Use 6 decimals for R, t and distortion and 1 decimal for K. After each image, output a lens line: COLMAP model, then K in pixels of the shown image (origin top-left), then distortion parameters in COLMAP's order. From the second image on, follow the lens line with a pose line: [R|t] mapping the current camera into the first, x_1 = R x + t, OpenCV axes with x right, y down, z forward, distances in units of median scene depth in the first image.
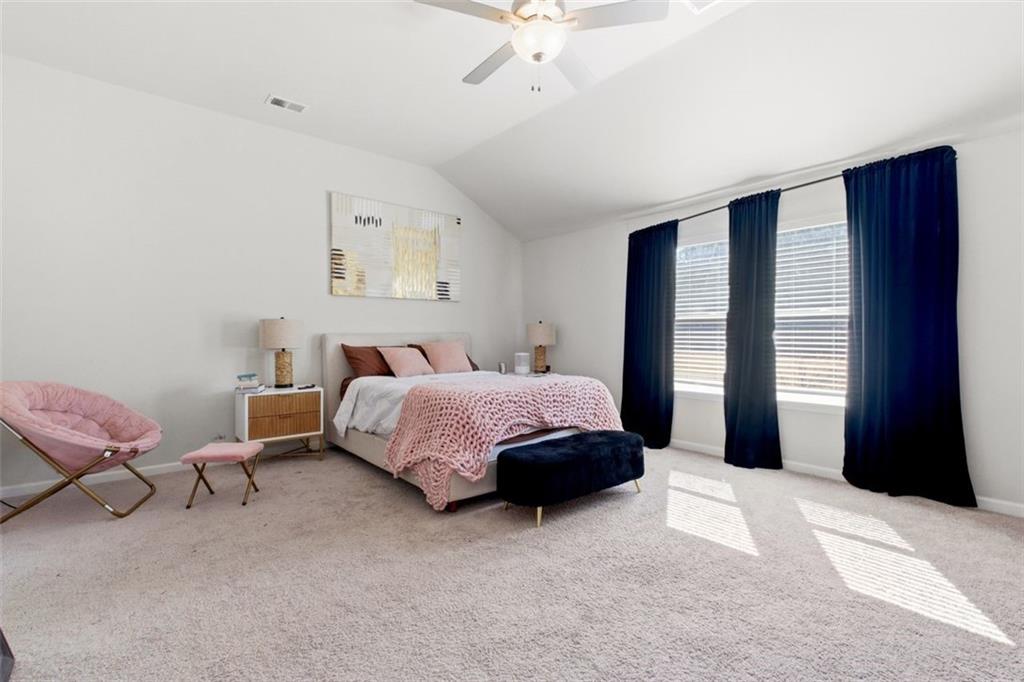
lens RADIAL K [[458.0, 0, 516.3], [0, 458.0, 337.9], [0, 0, 1]] dist [-0.001449, -0.000213]
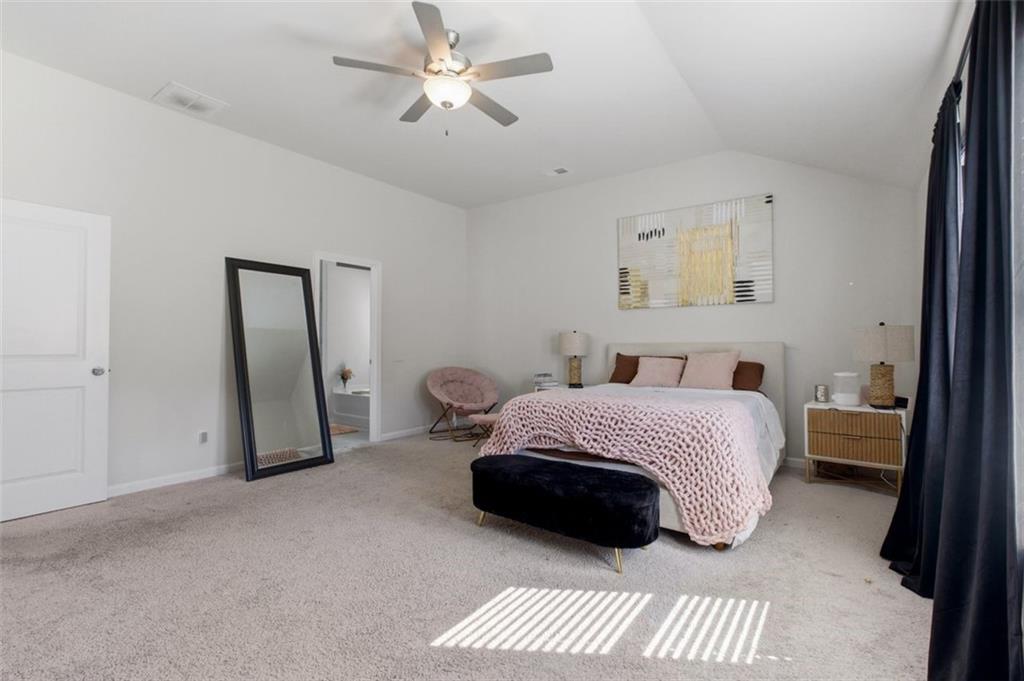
lens RADIAL K [[458.0, 0, 516.8], [0, 458.0, 341.8], [0, 0, 1]] dist [-0.001449, -0.000213]
pose [[0.248274, -0.004716, -0.968678, 0.626315], [-0.009449, 0.999929, -0.007290, -0.002771], [0.968644, 0.010963, 0.248212, 0.470469]]
